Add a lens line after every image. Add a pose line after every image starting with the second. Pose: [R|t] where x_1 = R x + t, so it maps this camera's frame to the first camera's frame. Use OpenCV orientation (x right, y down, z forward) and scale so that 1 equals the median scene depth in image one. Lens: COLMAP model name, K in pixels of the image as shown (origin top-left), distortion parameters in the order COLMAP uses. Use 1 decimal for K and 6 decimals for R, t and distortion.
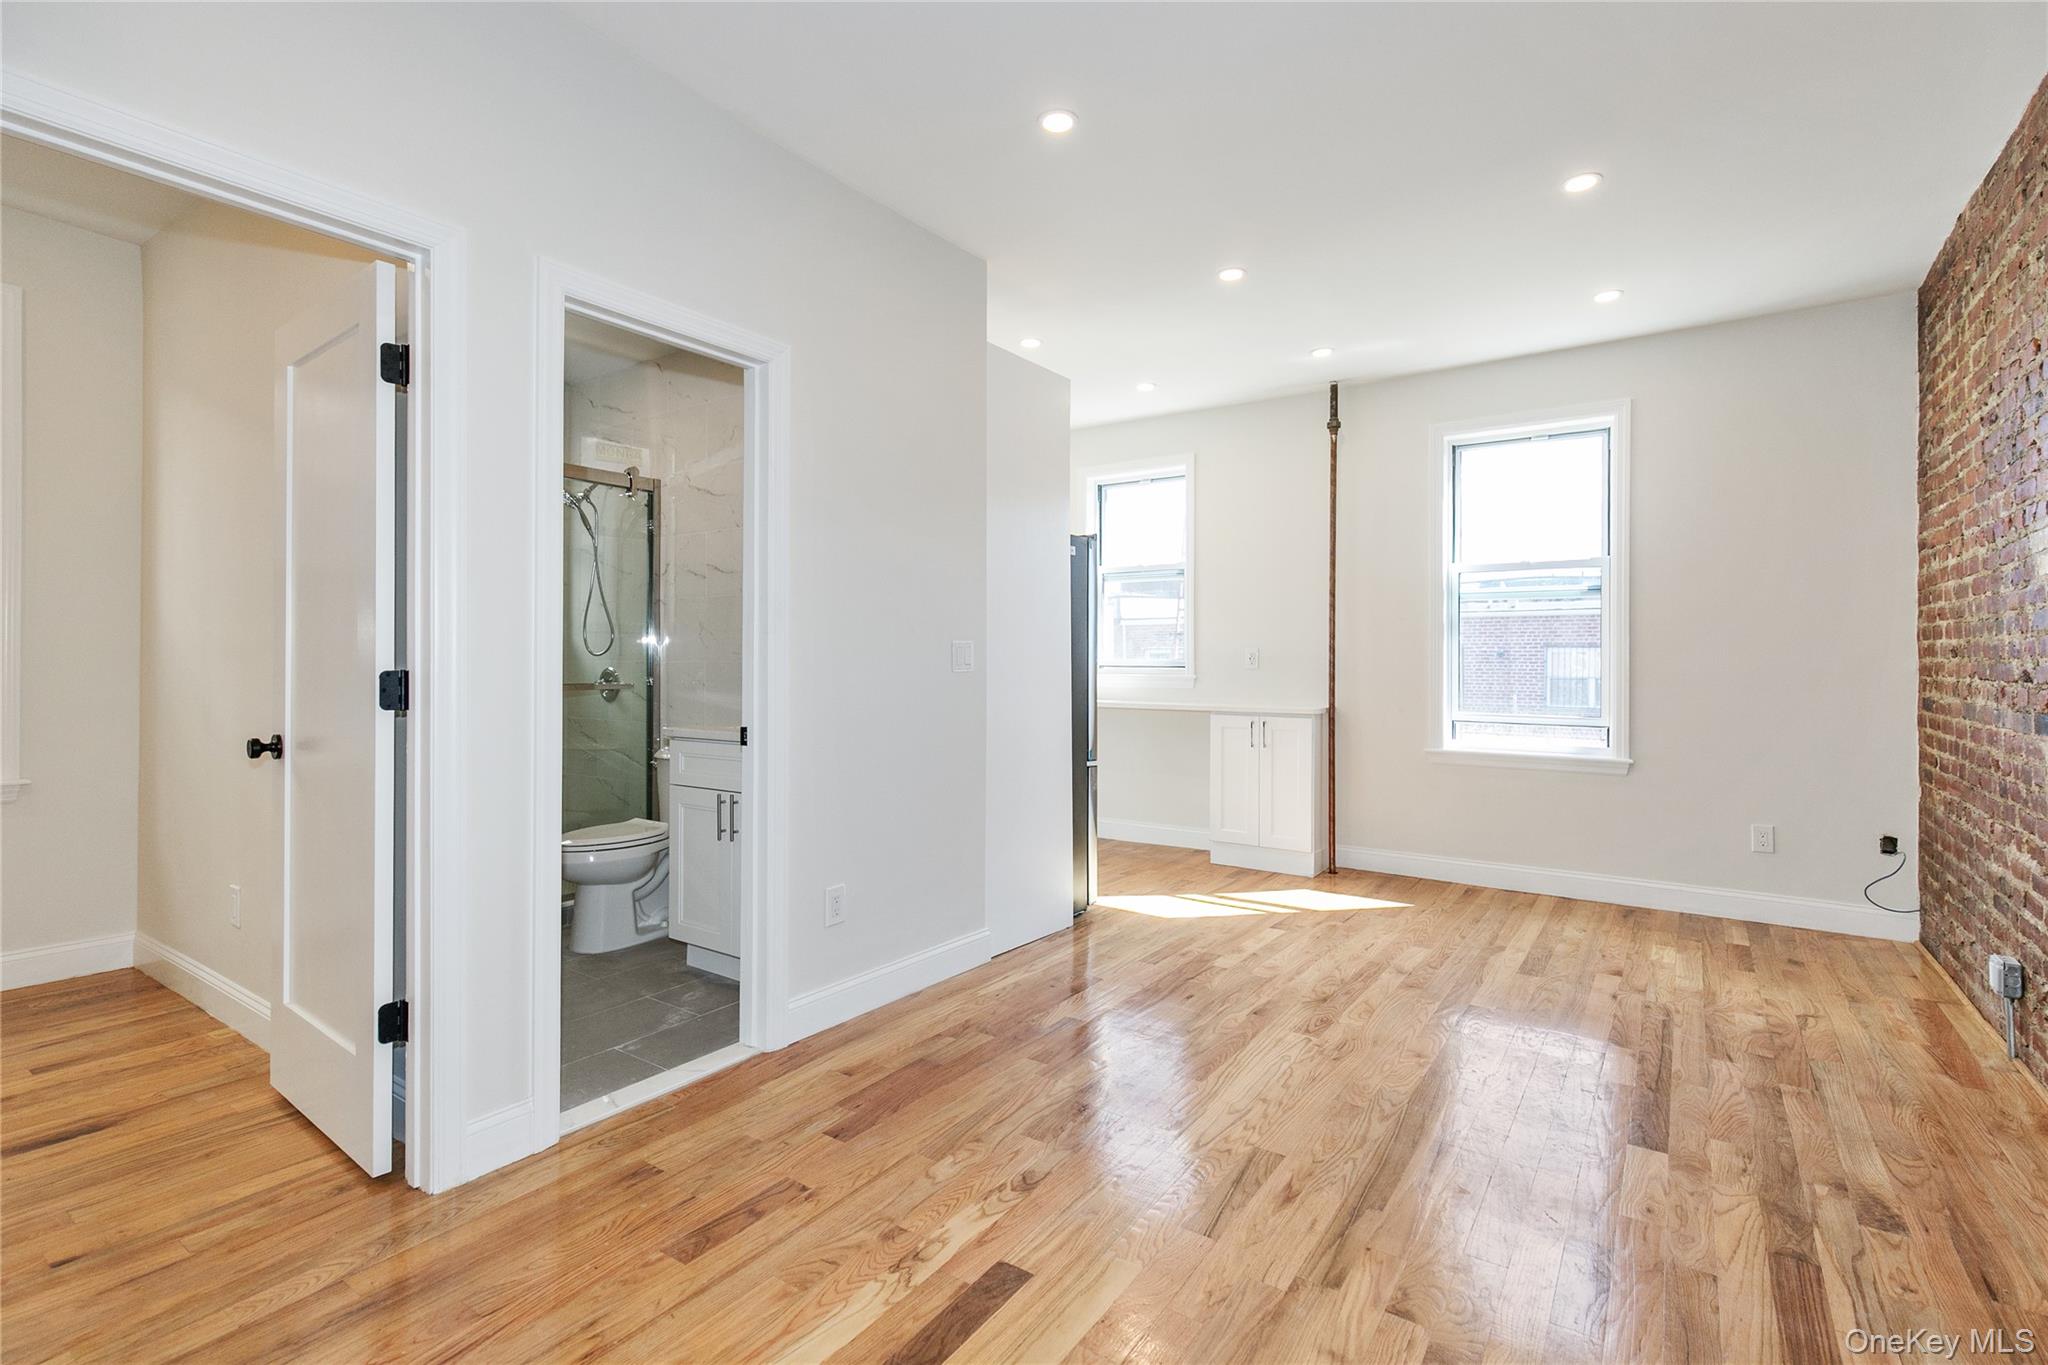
lens RADIAL K [[939.0, 0, 1034.5], [0, 939.0, 653.0], [0, 0, 1]] dist [0.010941, -0.002936]
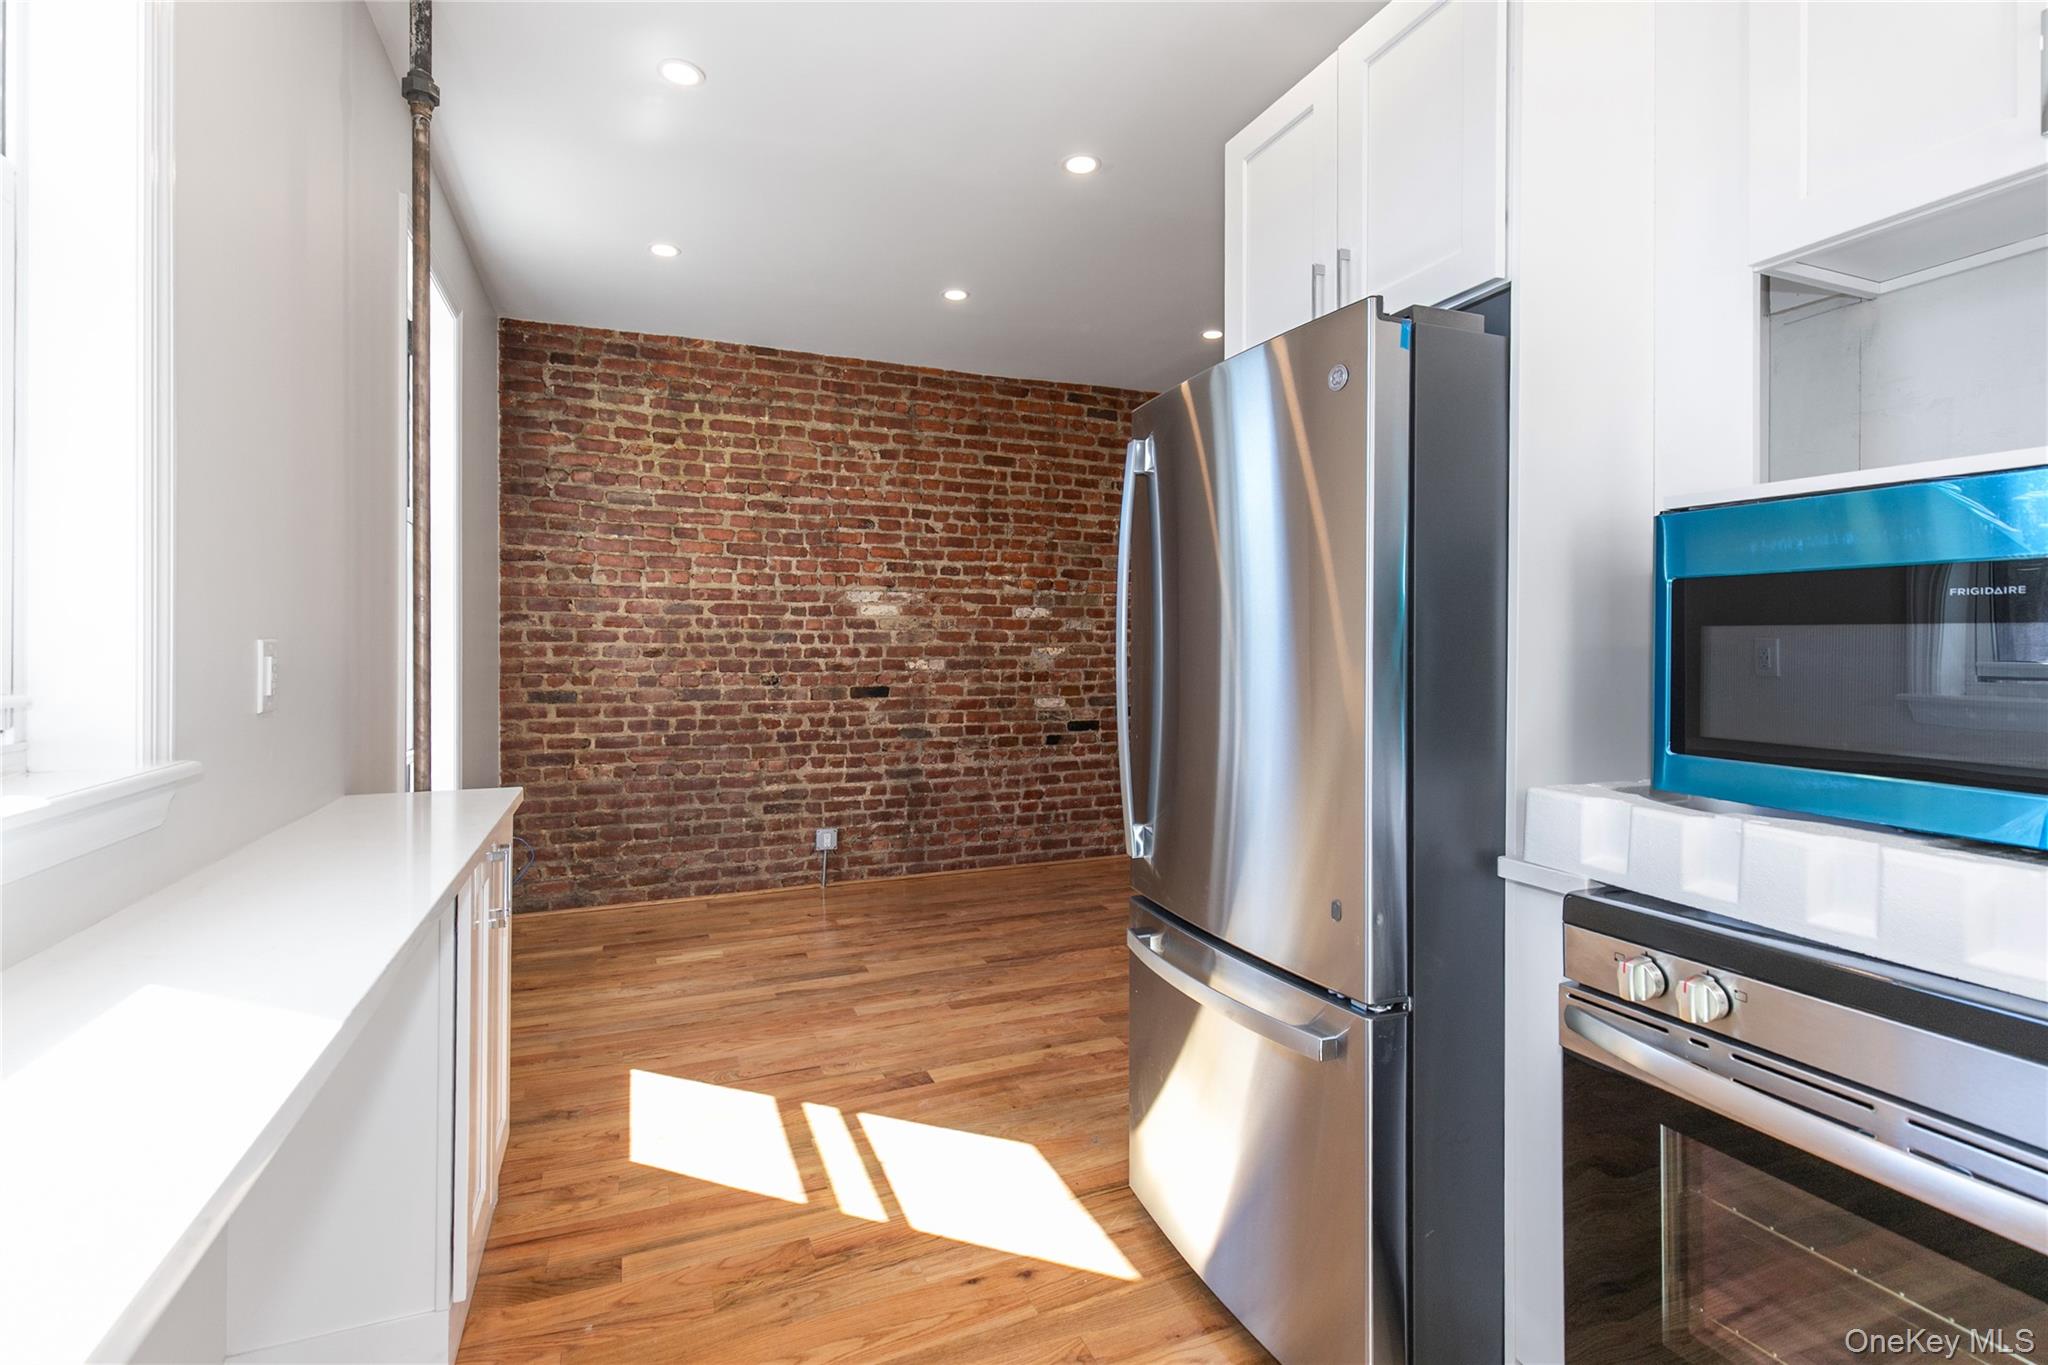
lens RADIAL K [[939.0, 0, 1031.0], [0, 939.0, 637.7], [0, 0, 1]] dist [0.010941, -0.002936]
pose [[-0.842830, -0.001974, 0.538176, -0.169986], [-0.012605, 0.999791, -0.016073, -0.005833], [-0.538032, -0.020330, -0.842679, 1.665224]]
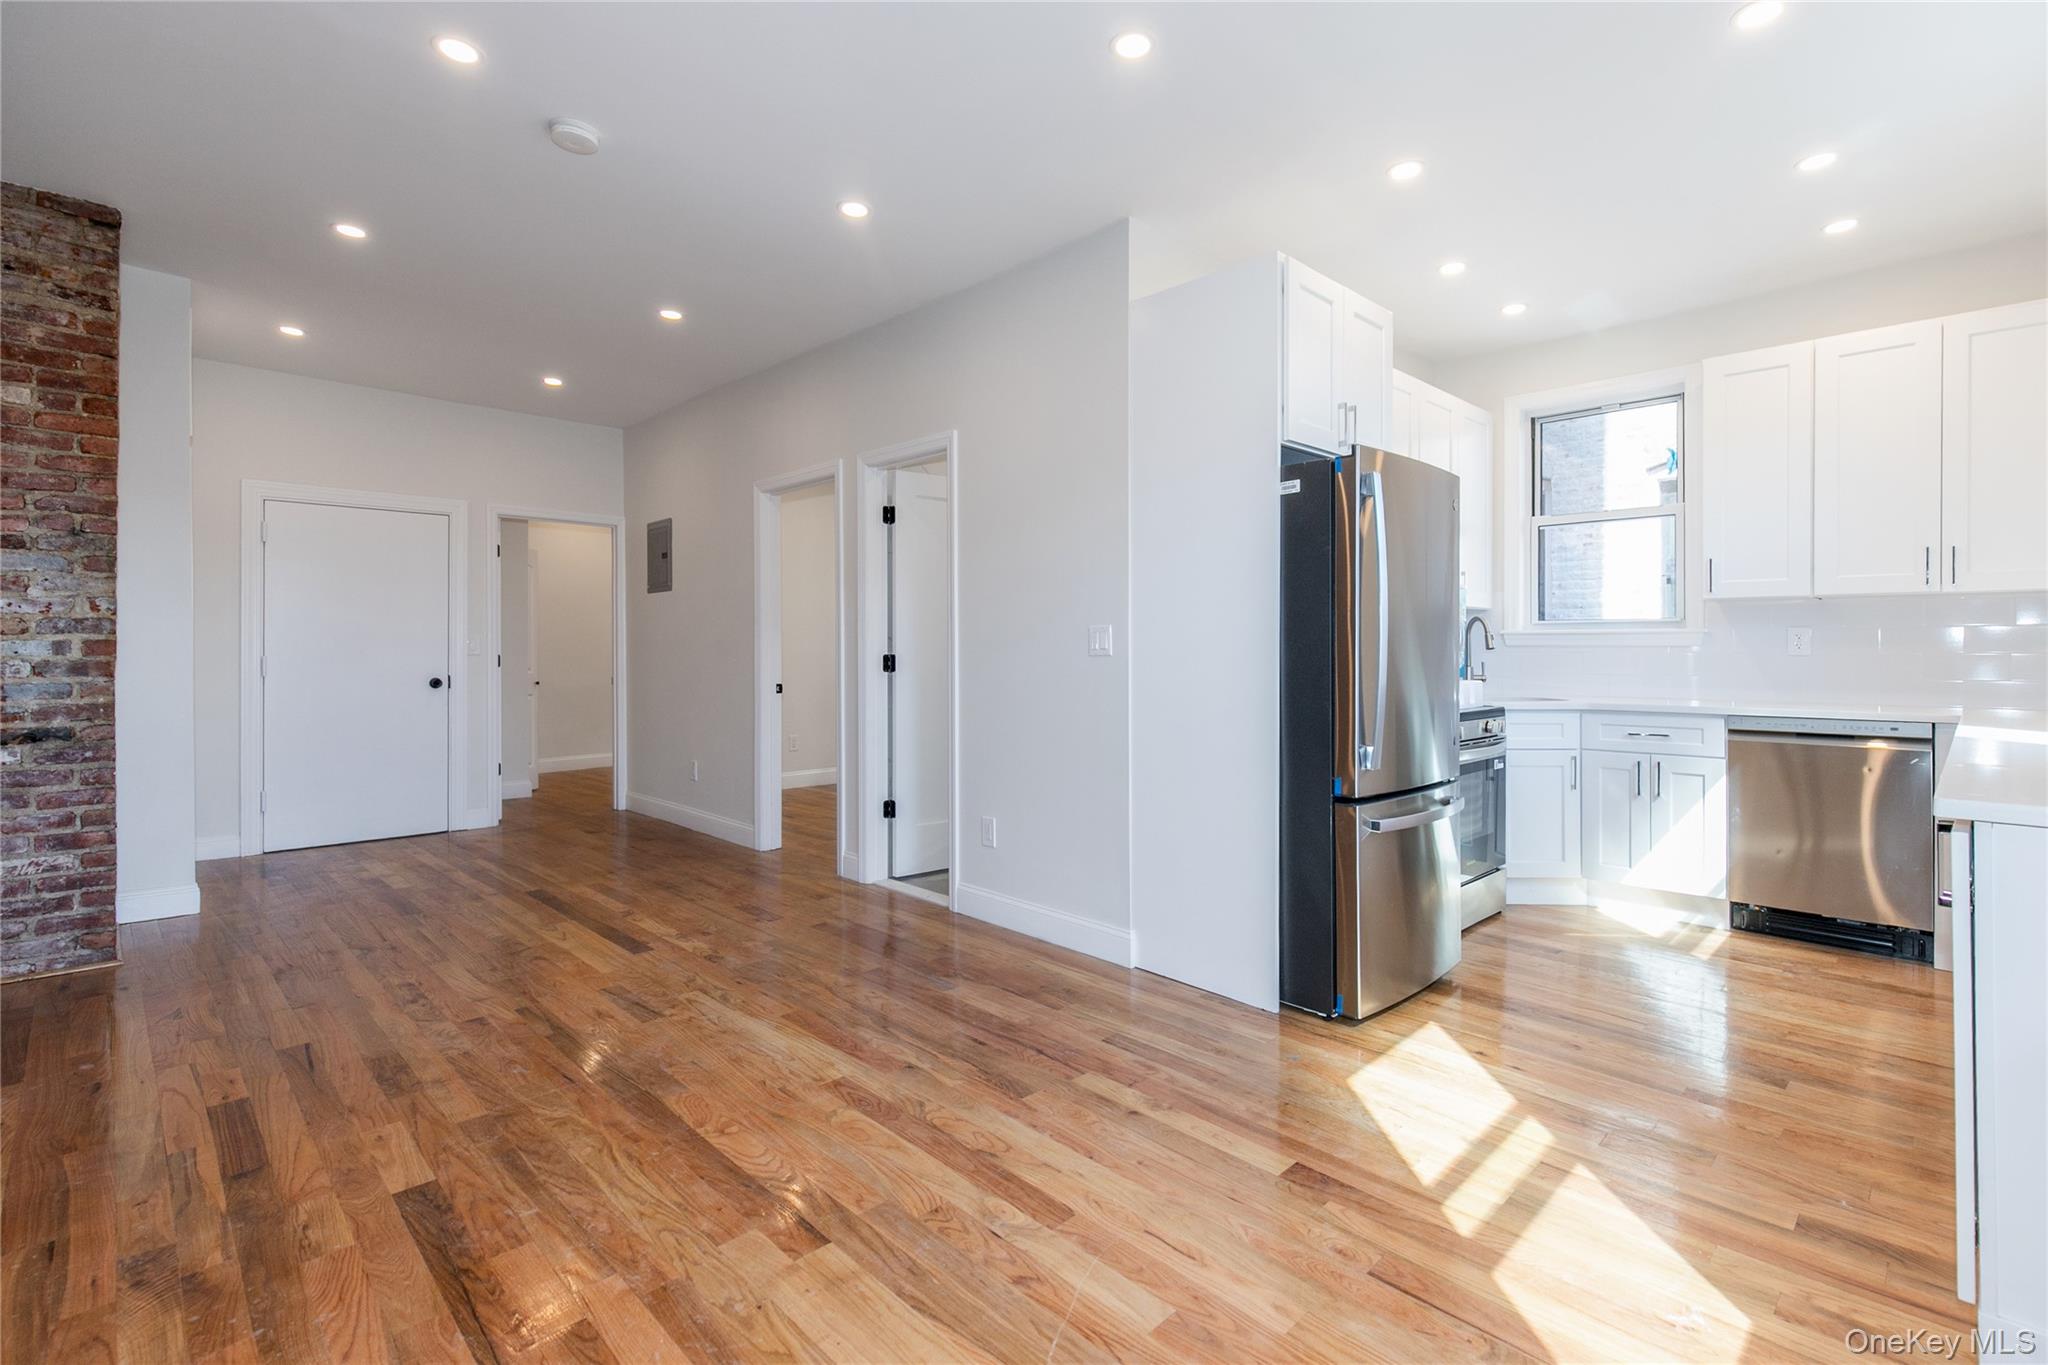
lens RADIAL K [[939.0, 0, 1039.7], [0, 939.0, 644.3], [0, 0, 1]] dist [0.010941, -0.002936]
pose [[-0.188968, -0.008841, -0.981943, 0.853943], [0.012715, 0.999854, -0.011450, 0.018096], [0.981901, -0.014649, -0.188828, 1.057564]]
